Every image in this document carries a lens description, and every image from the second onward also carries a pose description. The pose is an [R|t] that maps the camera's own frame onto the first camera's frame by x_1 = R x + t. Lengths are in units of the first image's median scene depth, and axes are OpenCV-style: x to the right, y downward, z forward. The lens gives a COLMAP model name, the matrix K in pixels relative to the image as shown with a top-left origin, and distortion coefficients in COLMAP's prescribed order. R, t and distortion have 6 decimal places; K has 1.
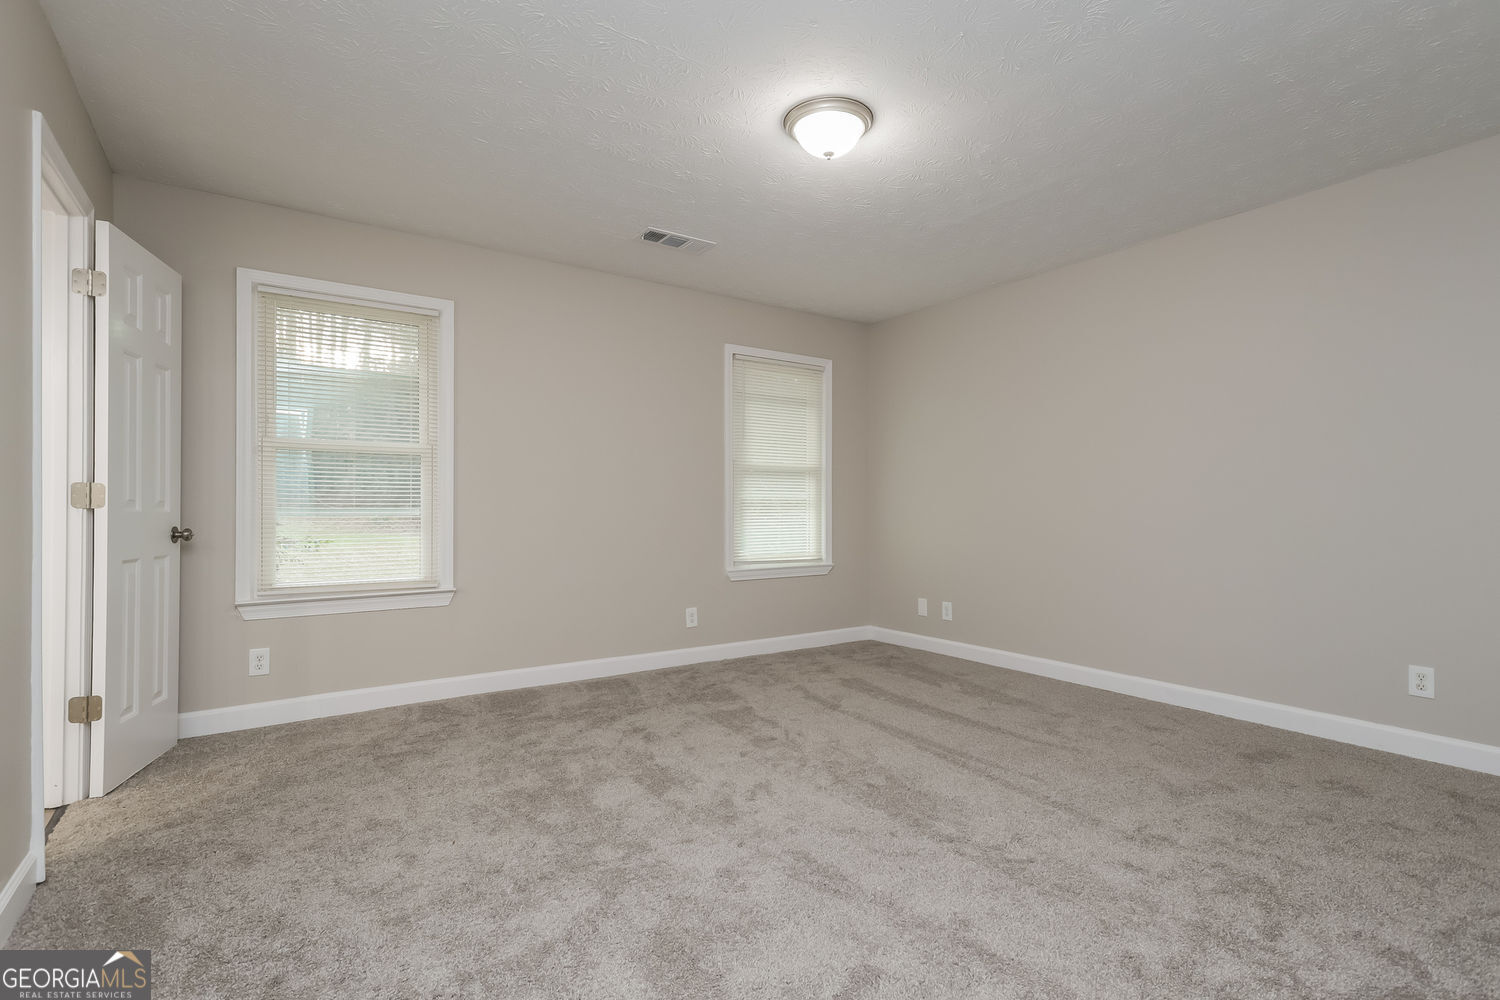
lens RADIAL K [[710.1, 0, 747.9], [0, 710.1, 500.9], [0, 0, 1]] dist [-0.000395, 0.000015]
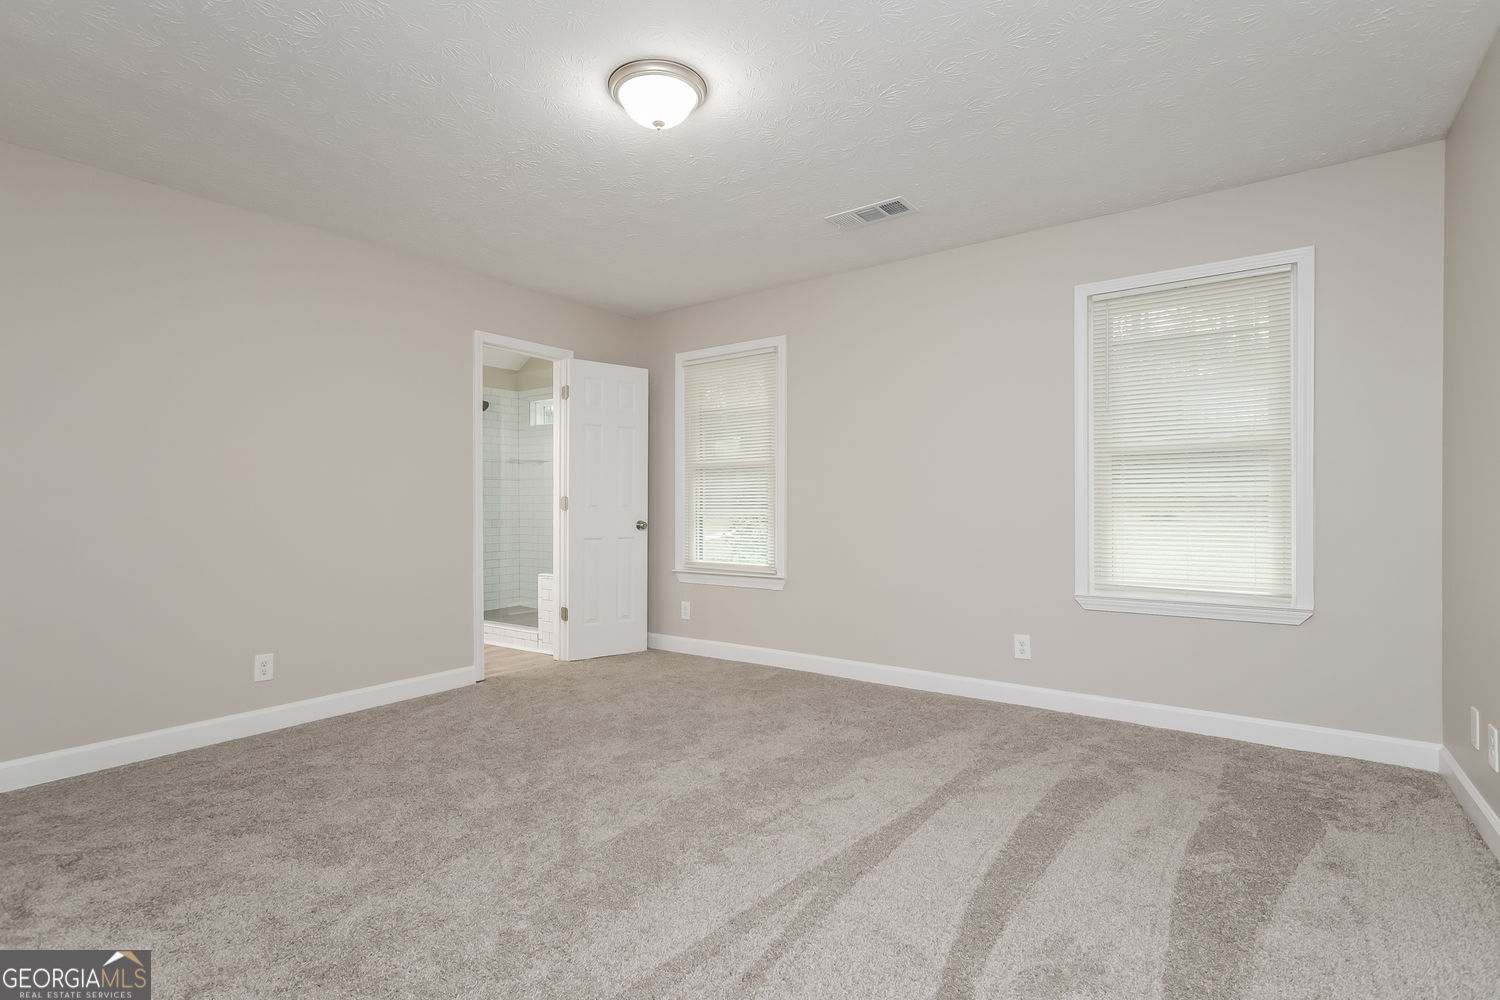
lens RADIAL K [[710.1, 0, 747.9], [0, 710.1, 500.9], [0, 0, 1]] dist [-0.000395, 0.000015]
pose [[0.336963, -0.003913, -0.941510, 0.760771], [0.017916, 0.999837, 0.002257, -0.008921], [0.941347, -0.017628, 0.336978, 0.596420]]
